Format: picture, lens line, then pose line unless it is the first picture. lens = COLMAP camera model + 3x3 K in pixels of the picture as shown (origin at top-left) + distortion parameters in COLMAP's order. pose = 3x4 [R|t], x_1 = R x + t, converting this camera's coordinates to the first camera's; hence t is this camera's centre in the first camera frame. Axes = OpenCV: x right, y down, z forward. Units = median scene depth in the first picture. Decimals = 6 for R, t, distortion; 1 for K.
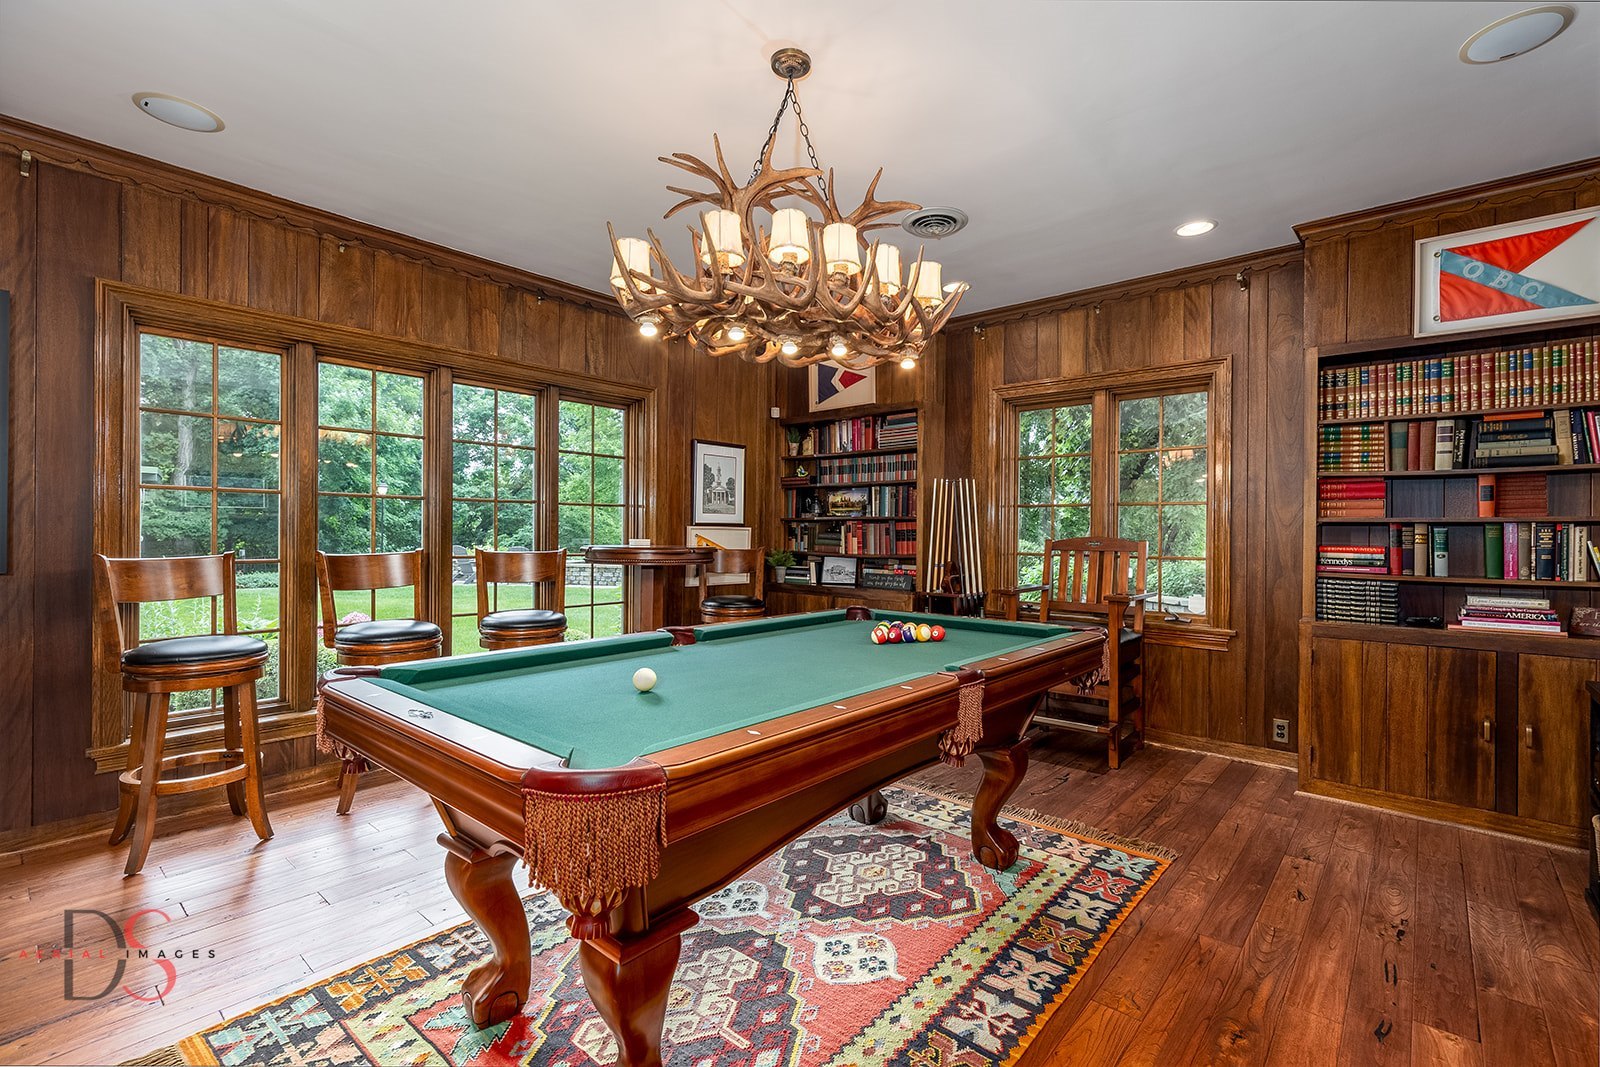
lens RADIAL K [[720.2, 0, 803.3], [0, 720.2, 525.9], [0, 0, 1]] dist [0.010585, -0.001855]
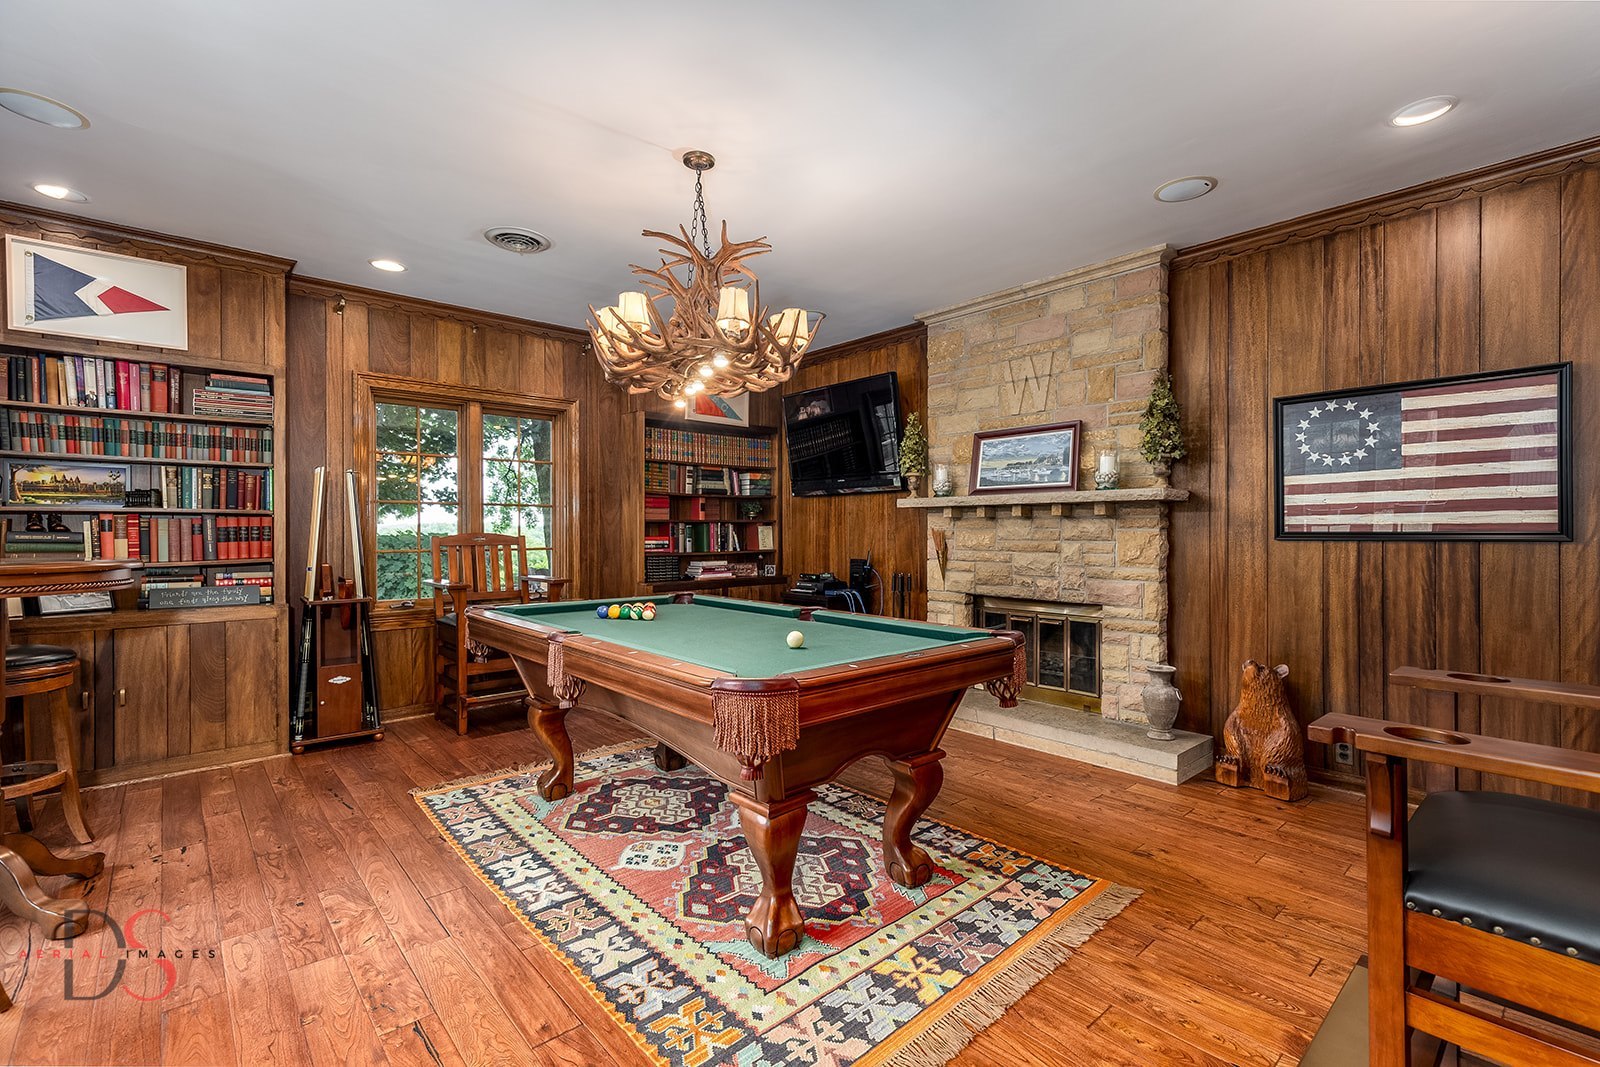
lens RADIAL K [[720.2, 0, 838.6], [0, 720.2, 530.7], [0, 0, 1]] dist [0.010585, -0.001855]
pose [[0.104846, -0.007288, 0.994462, -0.874122], [-0.003531, 0.999964, 0.007700, 0.001398], [-0.994482, -0.004319, 0.104816, 0.440434]]
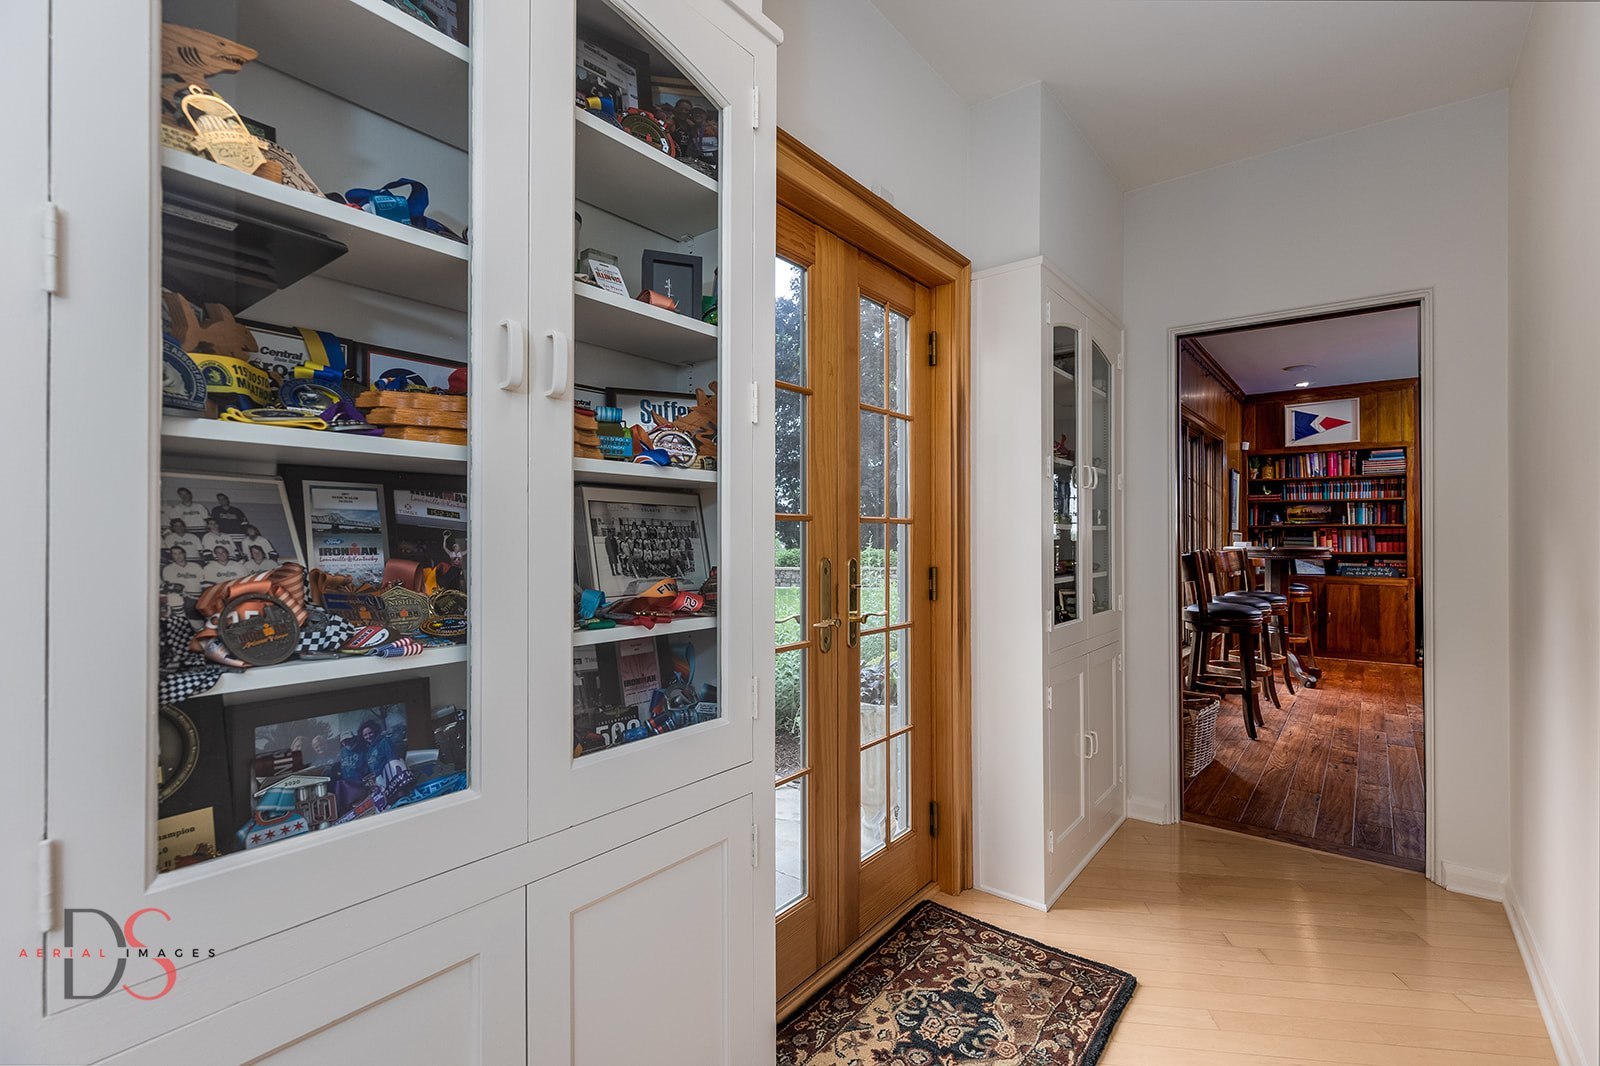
lens RADIAL K [[720.2, 0, 799.9], [0, 720.2, 530.5], [0, 0, 1]] dist [0.010585, -0.001855]
pose [[0.998820, -0.004358, 0.048368, -1.632109], [0.004302, 0.999990, 0.001261, -0.013090], [-0.048373, -0.001052, 0.998829, -0.514044]]
